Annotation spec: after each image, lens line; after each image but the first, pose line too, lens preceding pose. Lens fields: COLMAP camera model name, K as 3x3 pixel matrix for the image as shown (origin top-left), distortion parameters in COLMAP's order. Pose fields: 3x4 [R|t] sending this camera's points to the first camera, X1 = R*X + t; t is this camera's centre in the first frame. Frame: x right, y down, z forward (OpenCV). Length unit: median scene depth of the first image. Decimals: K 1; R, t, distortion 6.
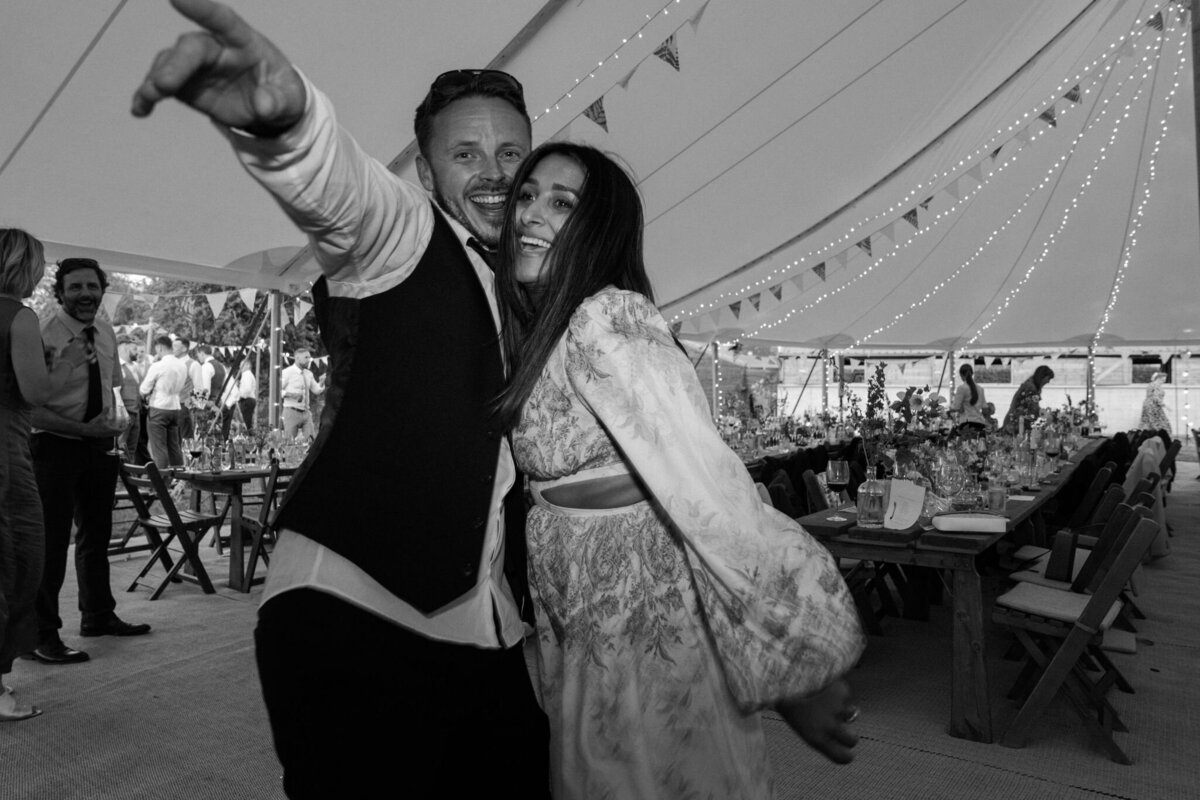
lens RADIAL K [[834.0, 0, 600.0], [0, 834.0, 402.0], [0, 0, 1]] dist [-0.049036, 0.026893]
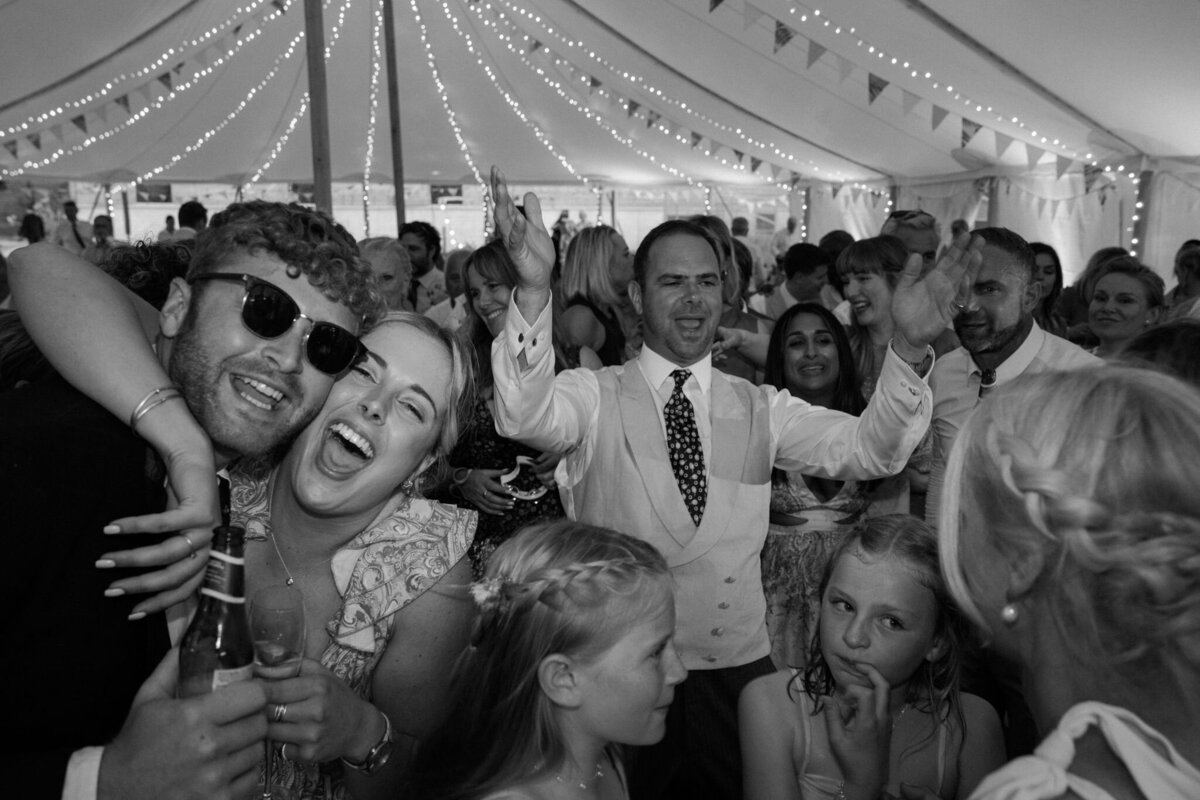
lens RADIAL K [[1005.5, 0, 611.0], [0, 1005.5, 397.8], [0, 0, 1]] dist [-0.012443, 0.027980]
pose [[0.781937, -0.119913, 0.611715, -0.026676], [-0.002993, 0.980590, 0.196048, -0.070798], [-0.623350, -0.155128, 0.766401, -0.447200]]
